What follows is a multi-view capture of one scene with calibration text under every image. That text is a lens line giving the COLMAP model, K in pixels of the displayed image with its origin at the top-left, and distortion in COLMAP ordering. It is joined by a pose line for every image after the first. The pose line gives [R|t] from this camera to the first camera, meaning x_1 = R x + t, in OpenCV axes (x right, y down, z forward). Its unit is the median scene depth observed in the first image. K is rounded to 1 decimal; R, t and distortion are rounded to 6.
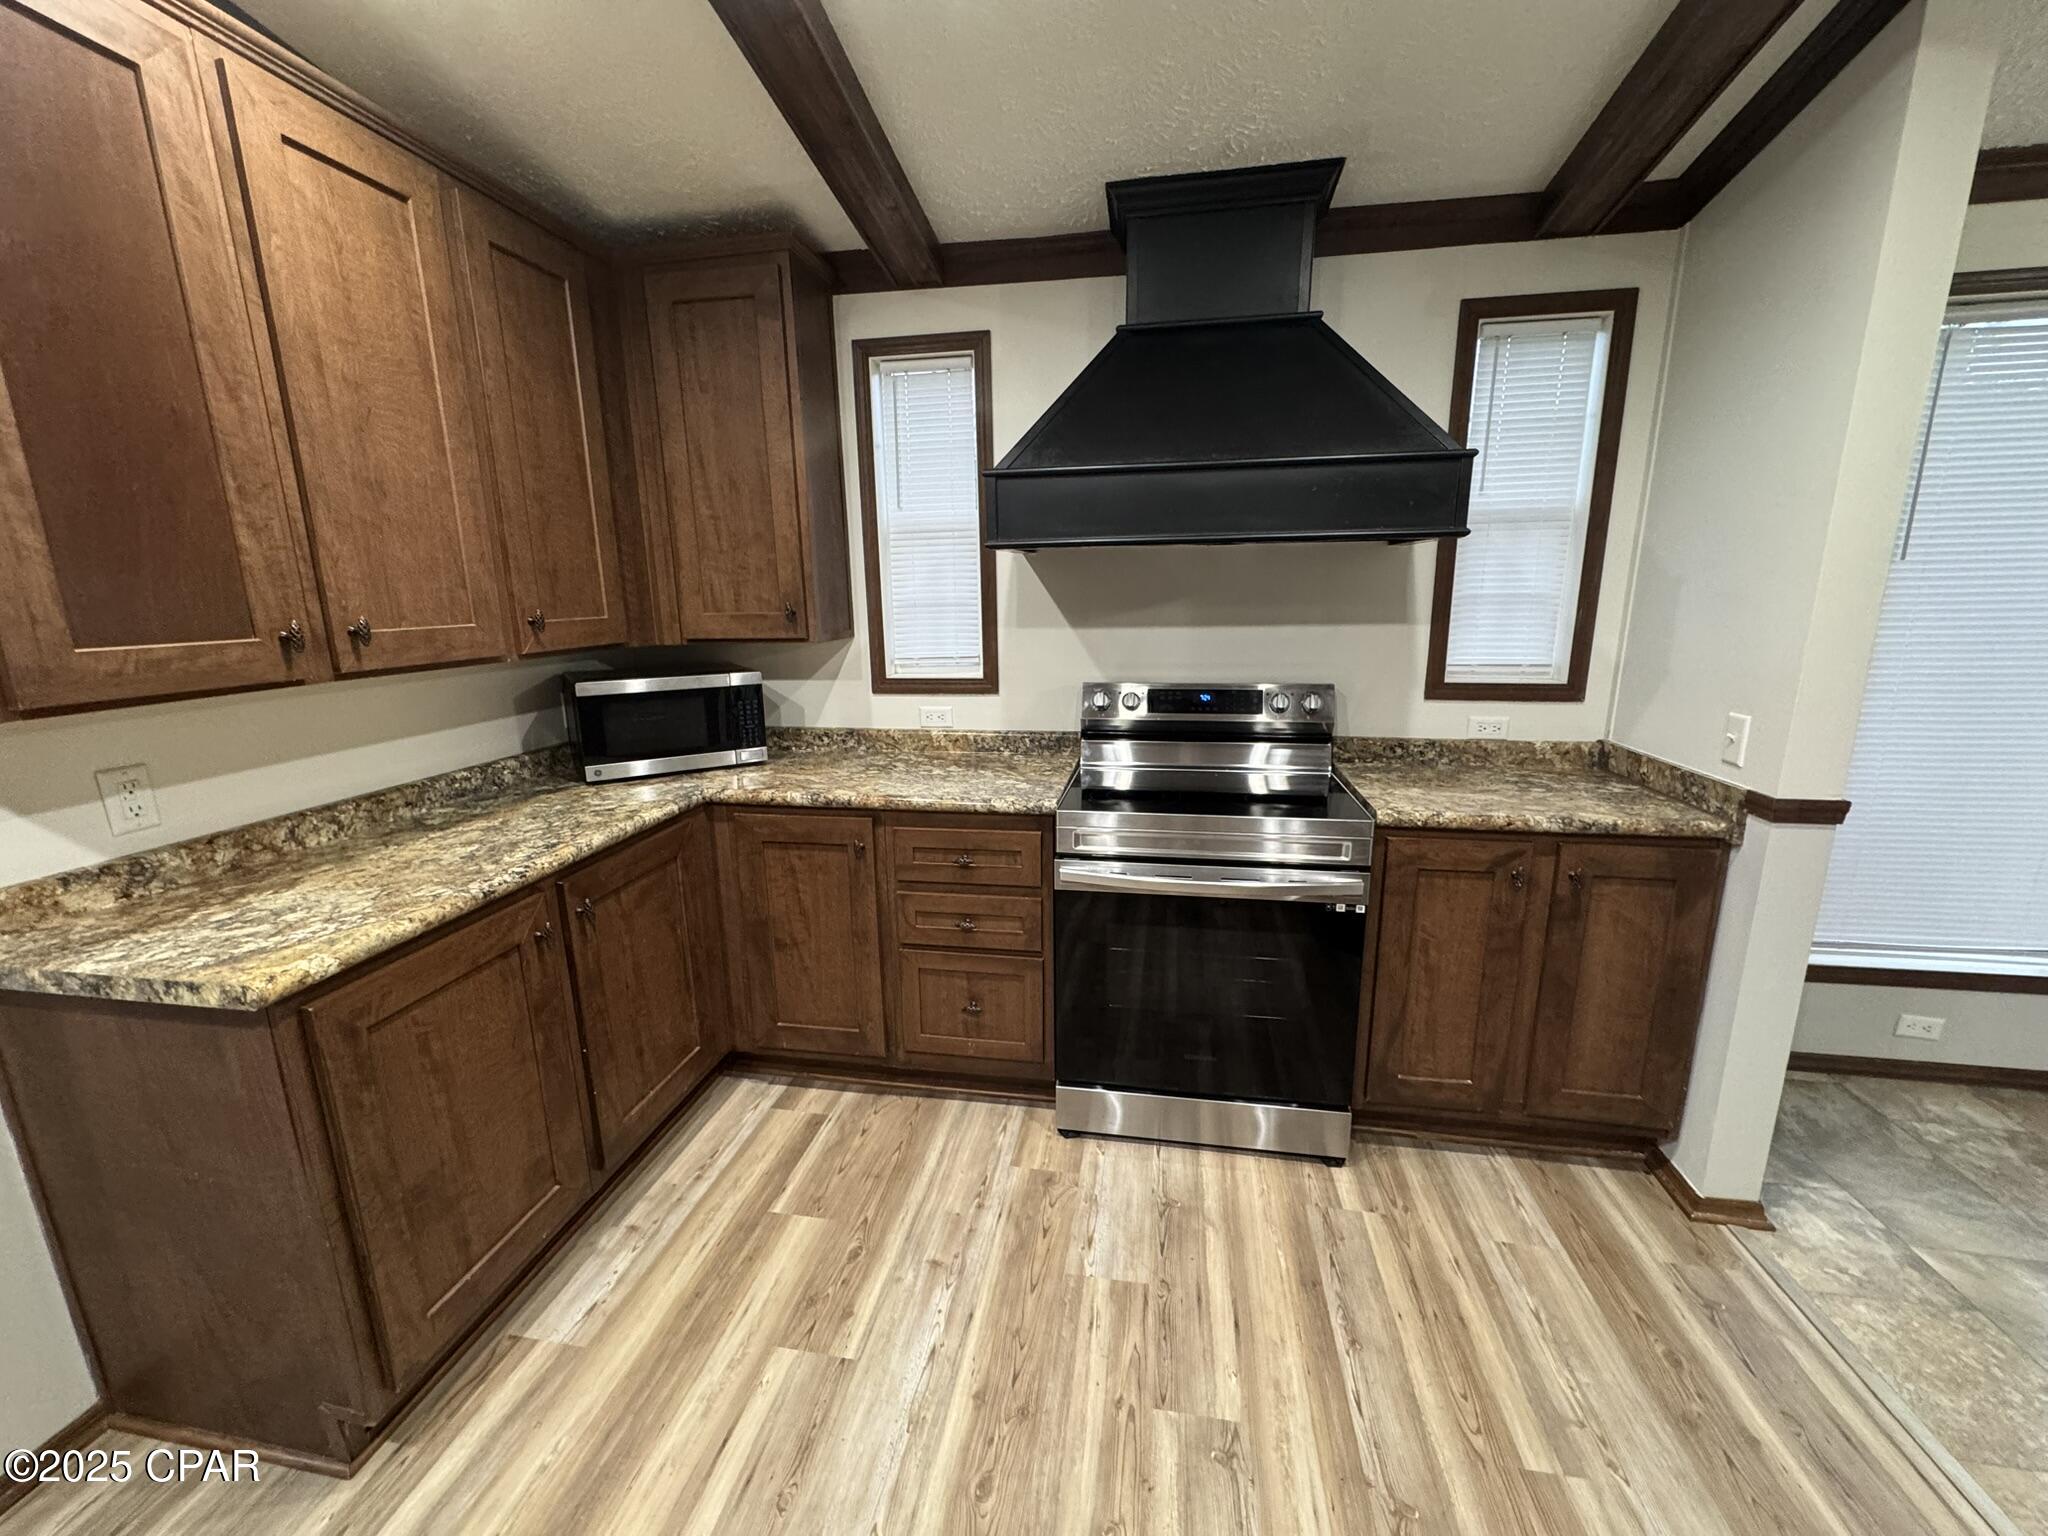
lens RADIAL K [[812.4, 0, 1024.0], [0, 812.4, 768.0], [0, 0, 1]] dist [-0.002363, -0.000153]
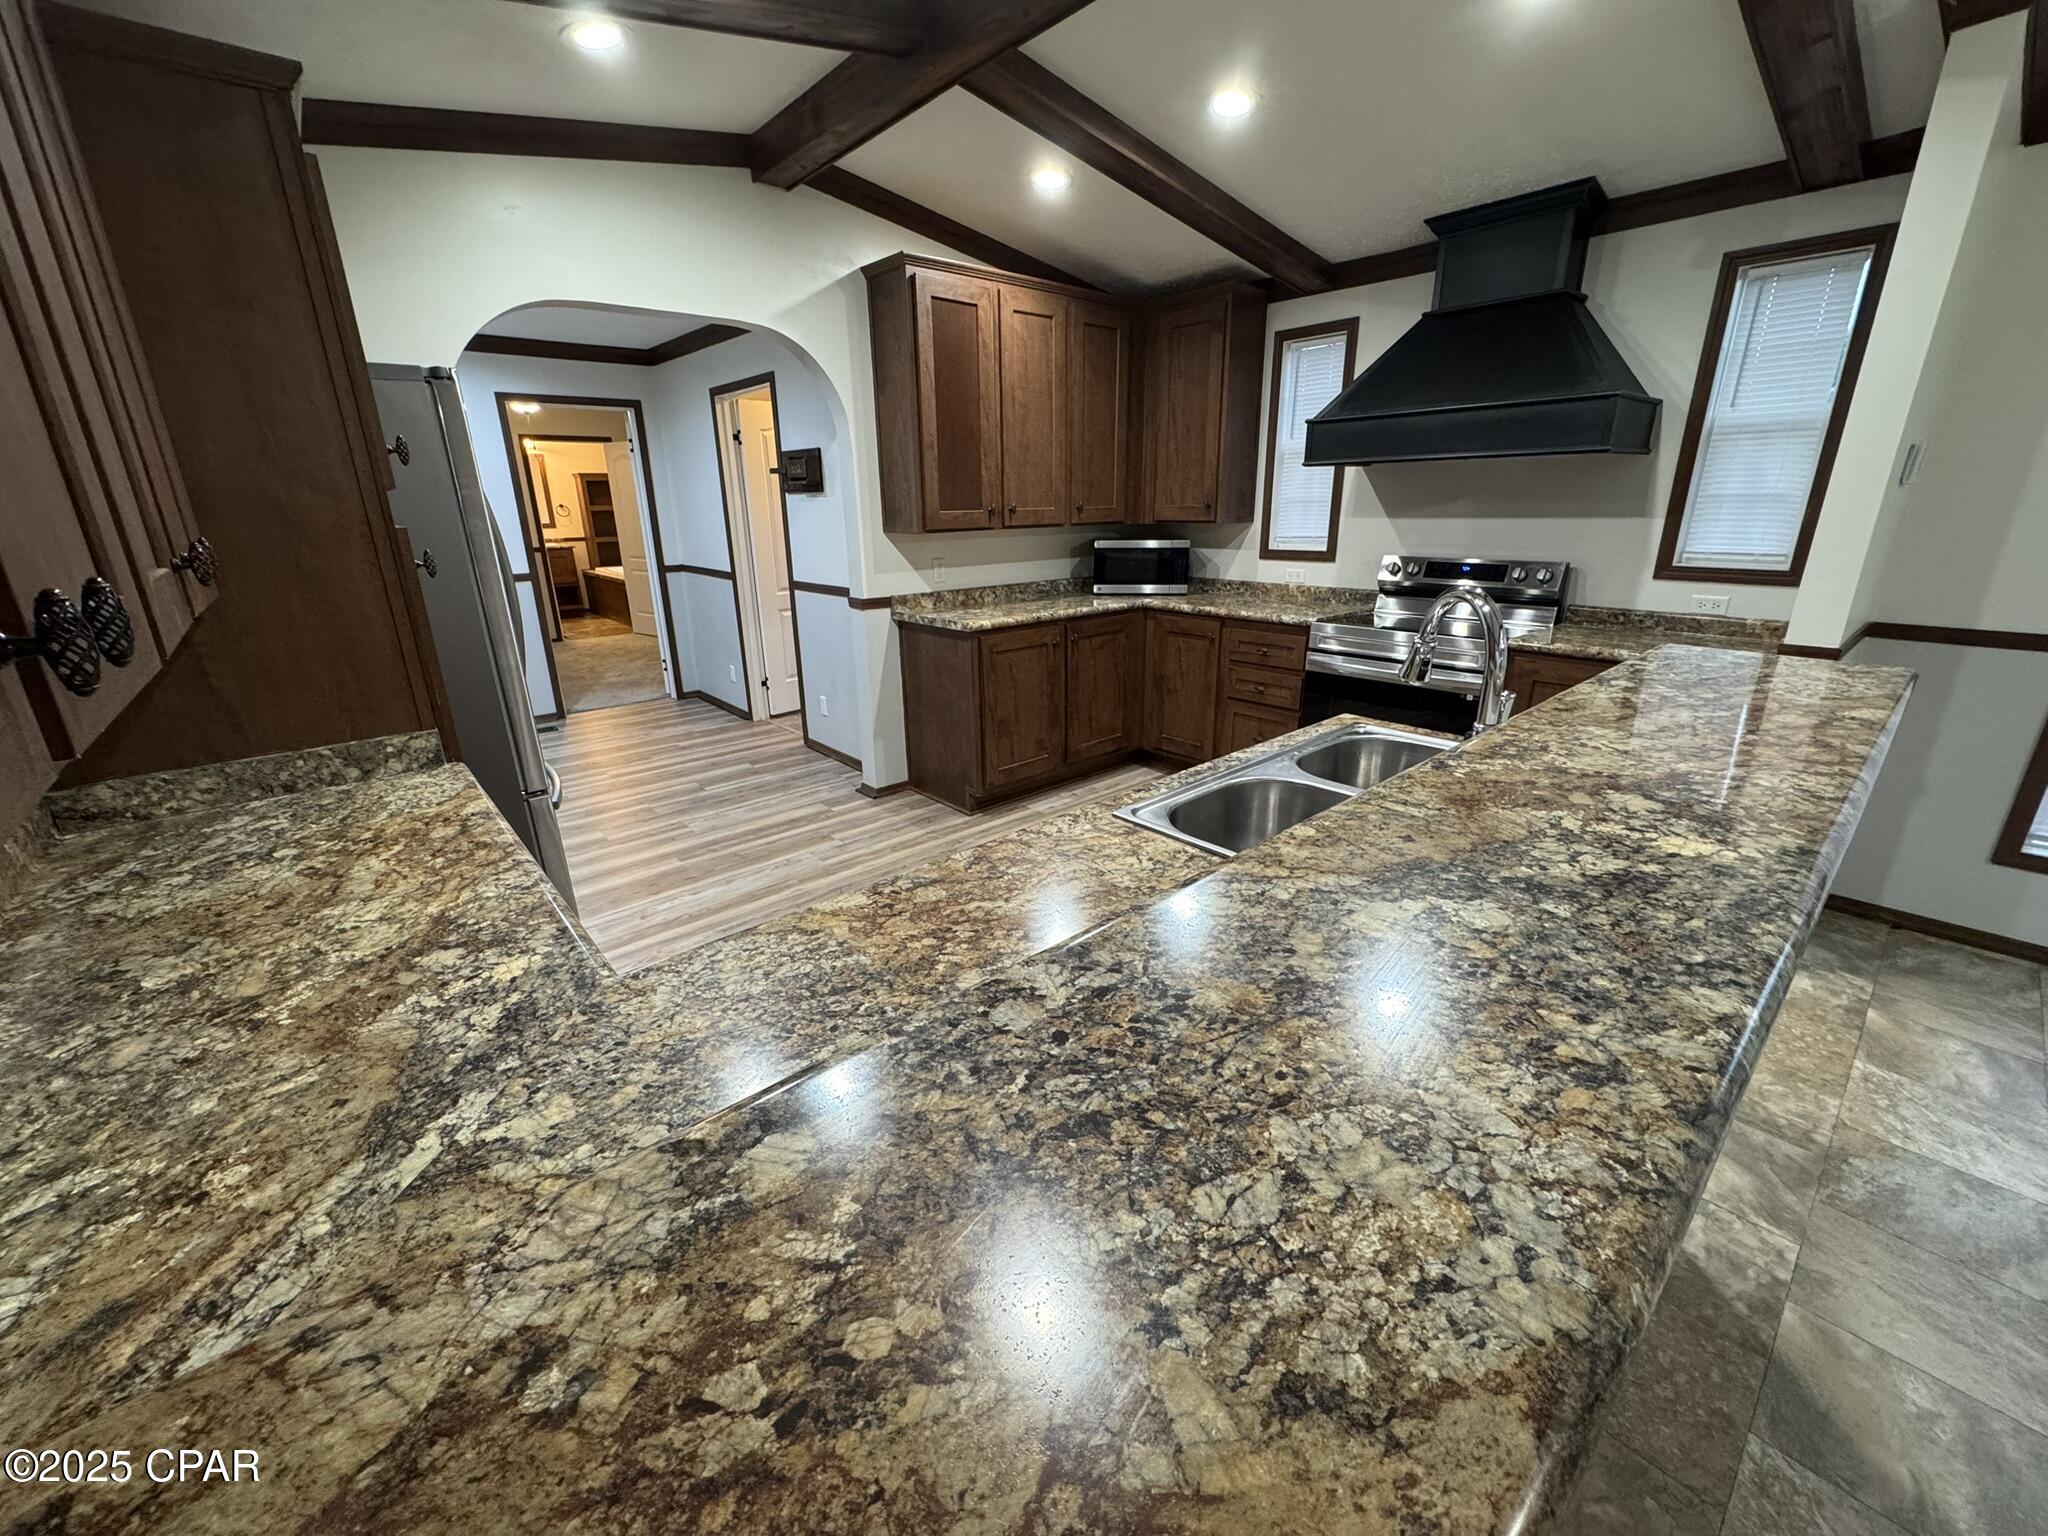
lens RADIAL K [[812.4, 0, 1024.0], [0, 812.4, 768.0], [0, 0, 1]] dist [-0.002363, -0.000153]
pose [[0.780807, 0.197958, -0.592582, 0.594771], [-0.132588, 0.979374, 0.152467, 0.159210], [0.610541, -0.040478, 0.790949, -0.693275]]
